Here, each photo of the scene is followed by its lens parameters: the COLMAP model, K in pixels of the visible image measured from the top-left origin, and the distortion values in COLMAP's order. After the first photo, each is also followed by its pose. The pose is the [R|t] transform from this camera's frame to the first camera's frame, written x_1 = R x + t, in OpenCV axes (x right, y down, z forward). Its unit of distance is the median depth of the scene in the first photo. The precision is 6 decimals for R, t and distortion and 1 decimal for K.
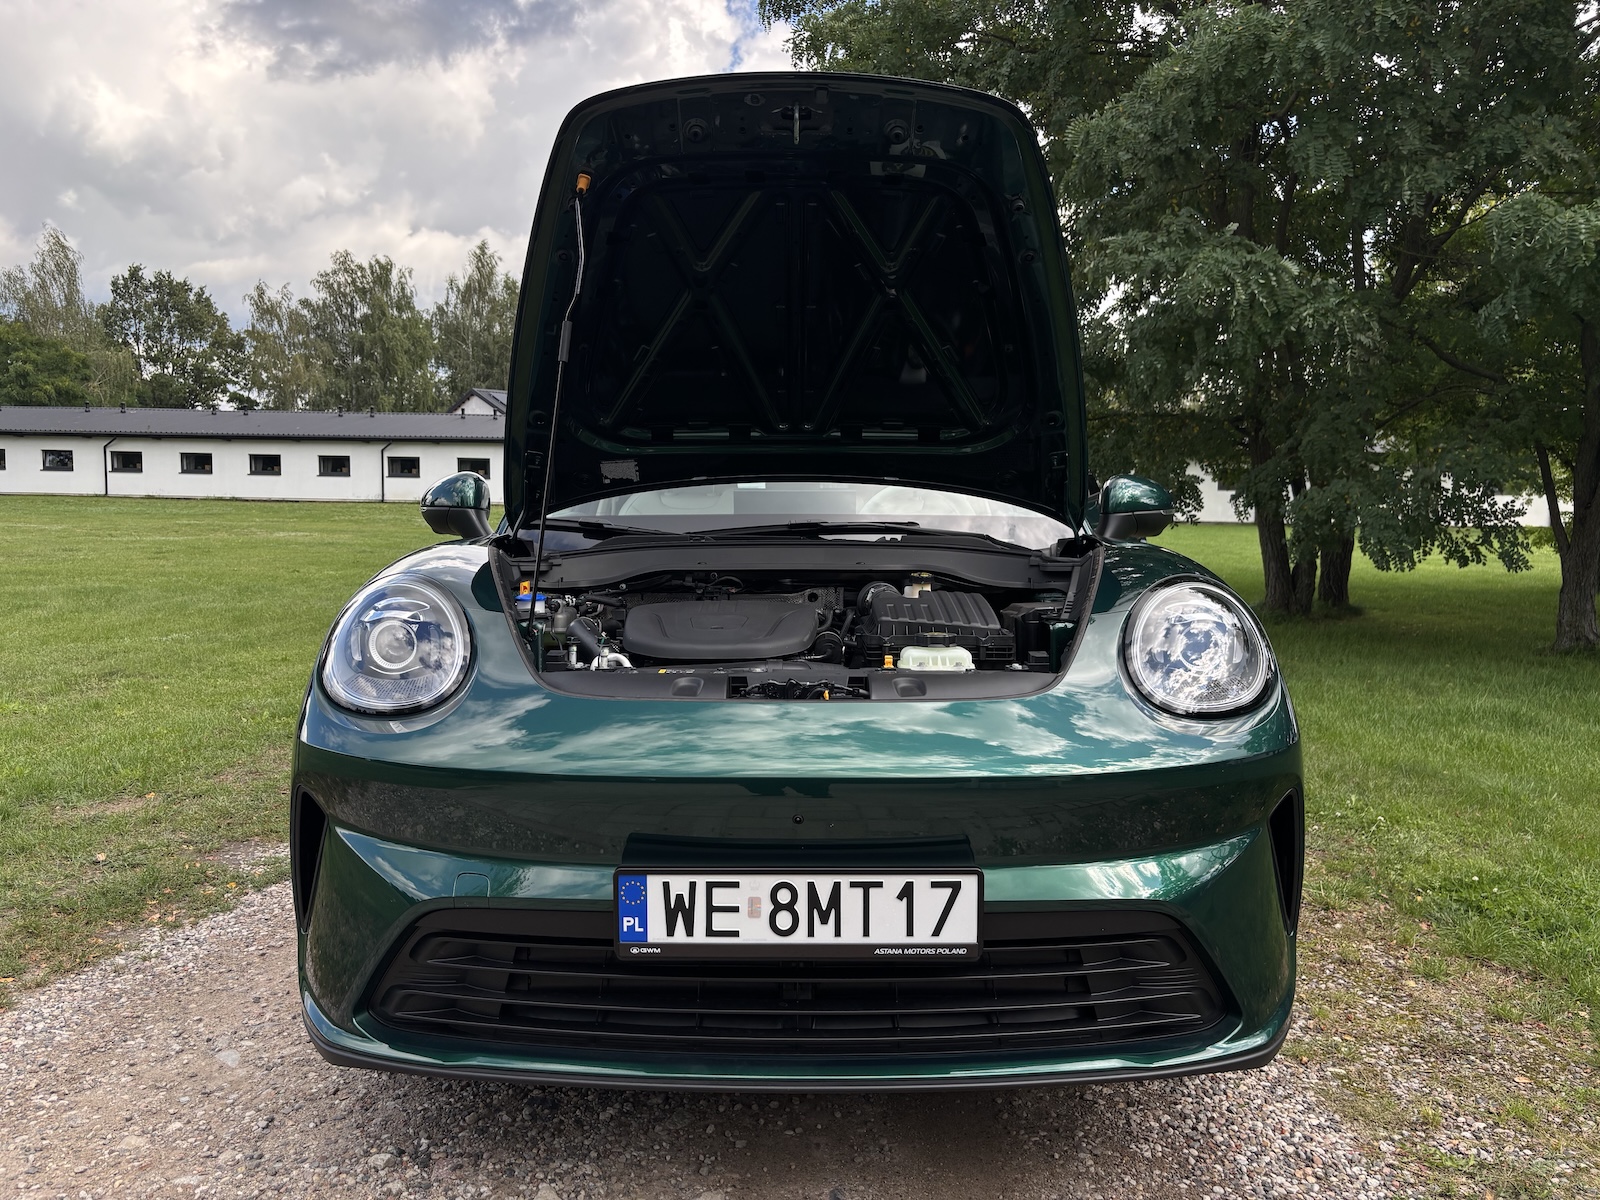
lens RADIAL K [[1229.6, 0, 800.0], [0, 1229.6, 600.0], [0, 0, 1]] dist [0.110888, -0.197008]
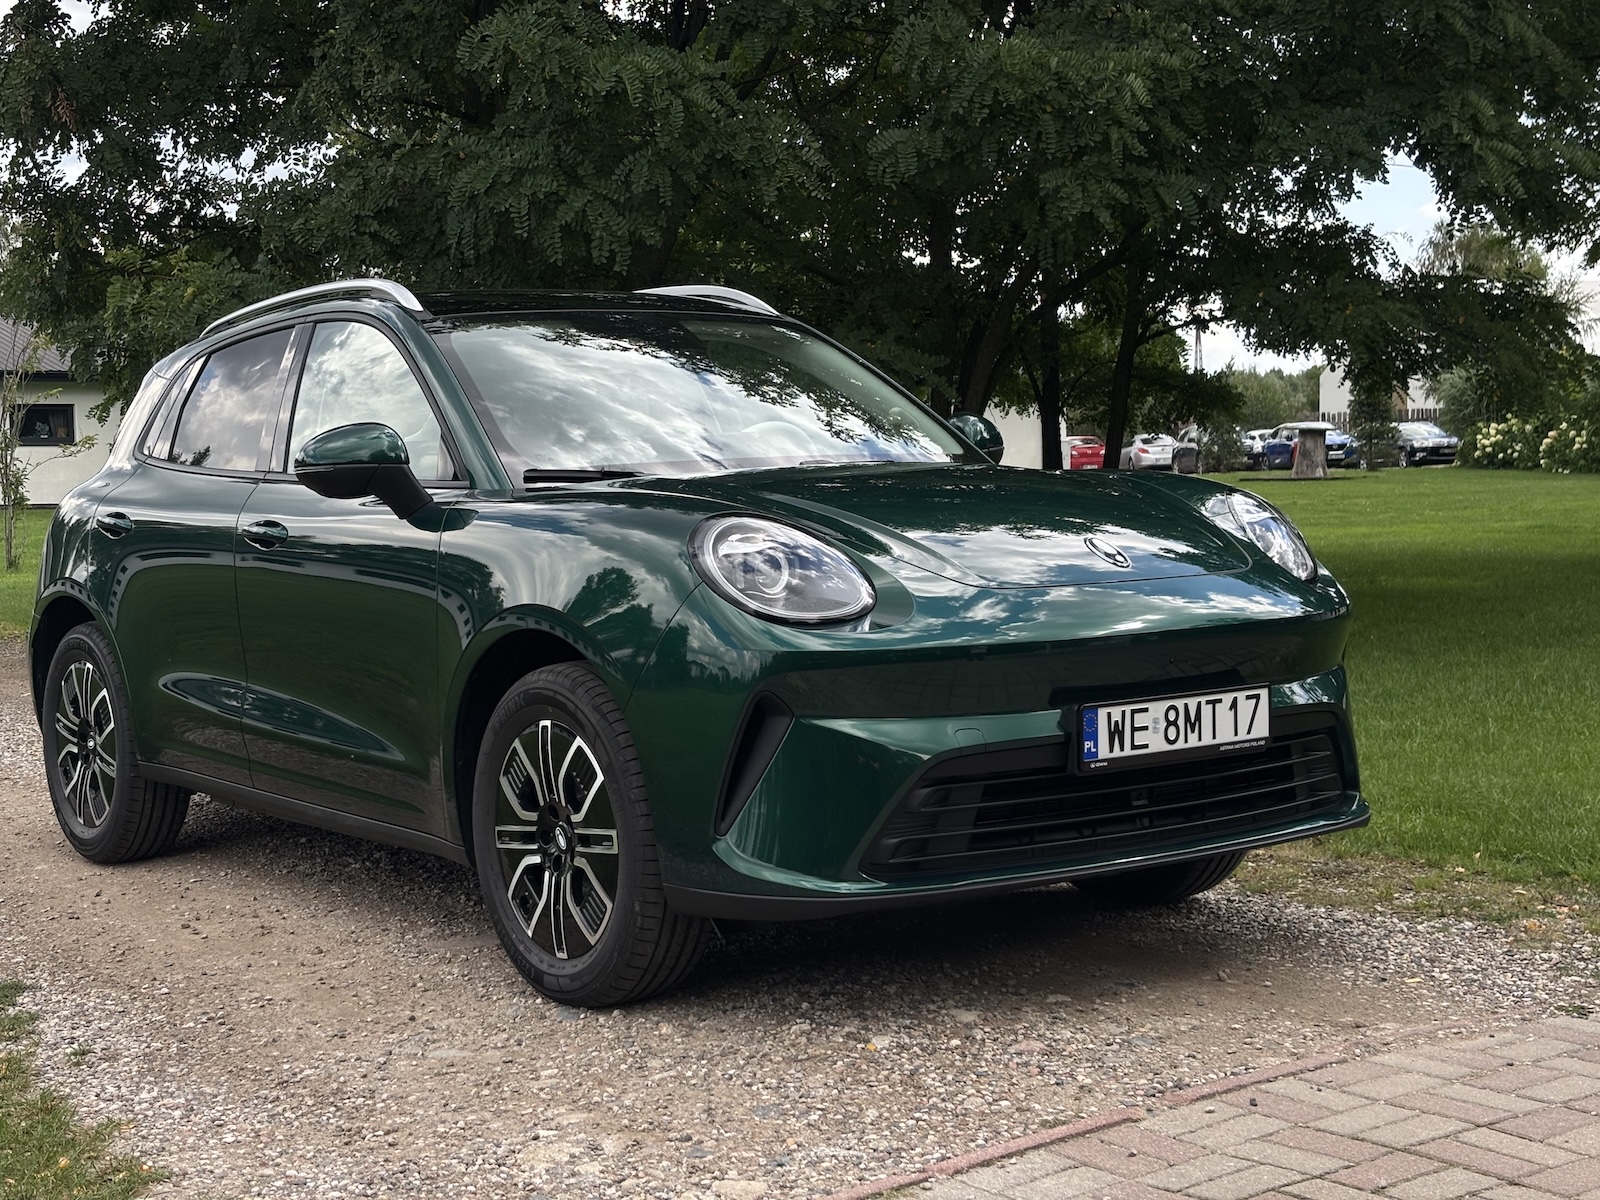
lens RADIAL K [[2664.5, 0, 727.3], [0, 2664.5, 598.0], [0, 0, 1]] dist [0.149856, -0.772855]
pose [[0.802846, -0.059853, 0.593175, -2.178178], [0.081427, 0.996633, -0.009646, 0.096829], [-0.590600, 0.056044, 0.805016, -1.123370]]
